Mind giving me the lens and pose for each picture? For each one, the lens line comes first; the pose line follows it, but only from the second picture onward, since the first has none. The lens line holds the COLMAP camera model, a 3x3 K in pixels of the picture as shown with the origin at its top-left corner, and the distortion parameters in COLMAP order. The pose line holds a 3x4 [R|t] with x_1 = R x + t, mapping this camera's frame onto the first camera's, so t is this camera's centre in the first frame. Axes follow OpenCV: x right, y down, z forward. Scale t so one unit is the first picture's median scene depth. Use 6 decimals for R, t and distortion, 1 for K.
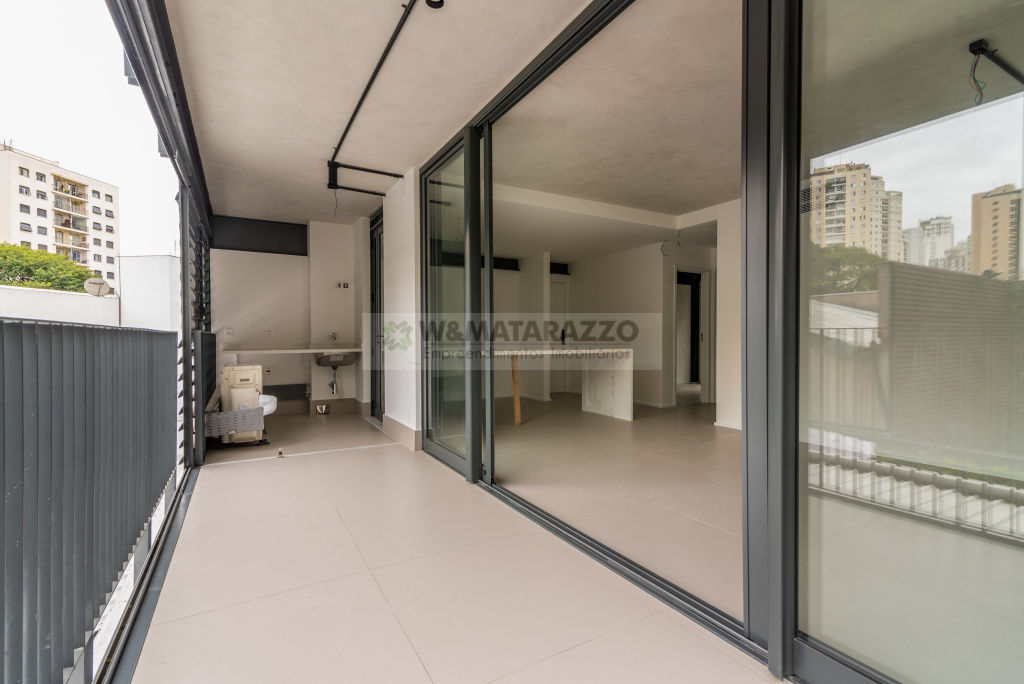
lens RADIAL K [[465.7, 0, 512.1], [0, 465.7, 337.4], [0, 0, 1]] dist [0.024885, -0.006405]
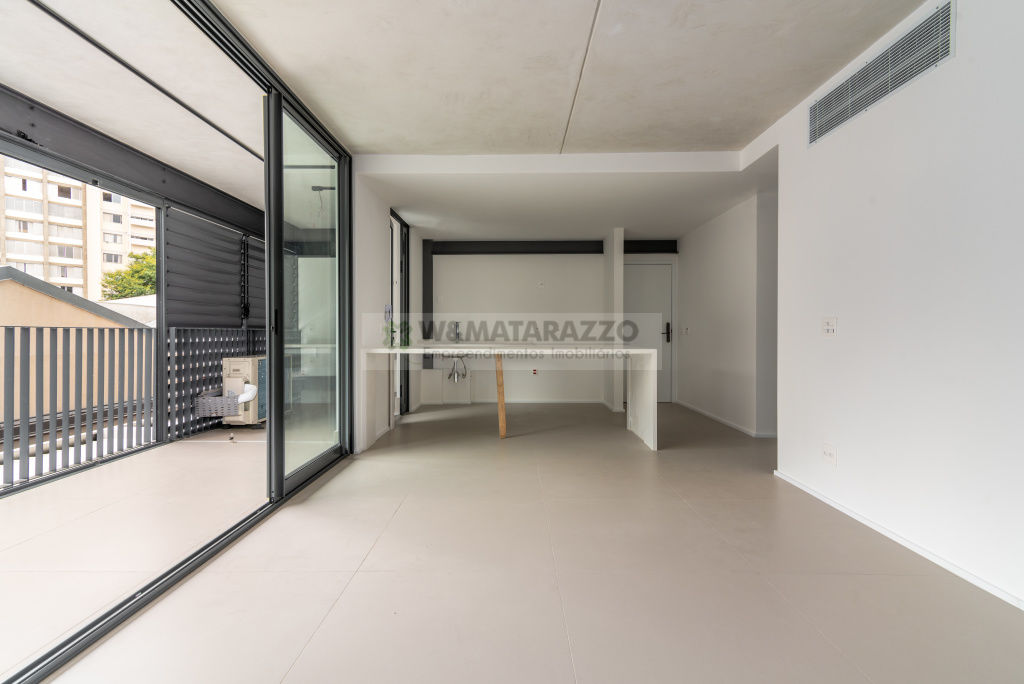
lens RADIAL K [[465.7, 0, 512.1], [0, 465.7, 337.4], [0, 0, 1]] dist [0.024885, -0.006405]
pose [[0.855710, 0.007454, -0.517401, 0.428752], [-0.000775, 0.999914, 0.013124, -0.003993], [0.517455, -0.010829, 0.855642, 0.266023]]
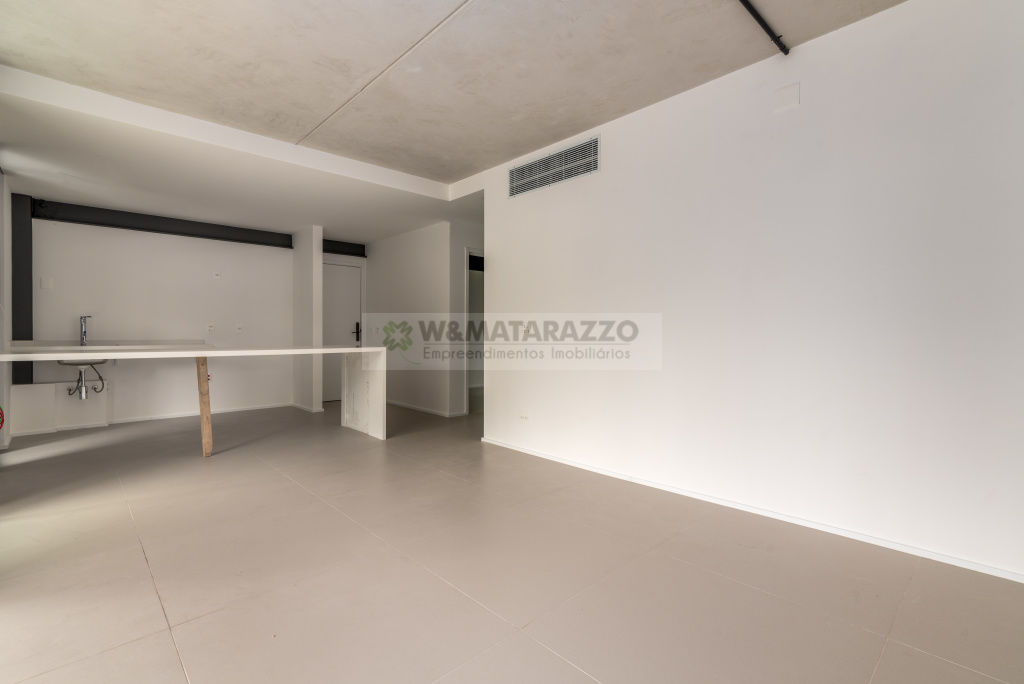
lens RADIAL K [[465.7, 0, 512.1], [0, 465.7, 337.4], [0, 0, 1]] dist [0.024885, -0.006405]
pose [[0.975939, 0.003650, 0.218013, 0.287158], [-0.006452, 0.999905, 0.012145, -0.004290], [-0.217948, -0.013260, 0.975870, 0.182568]]
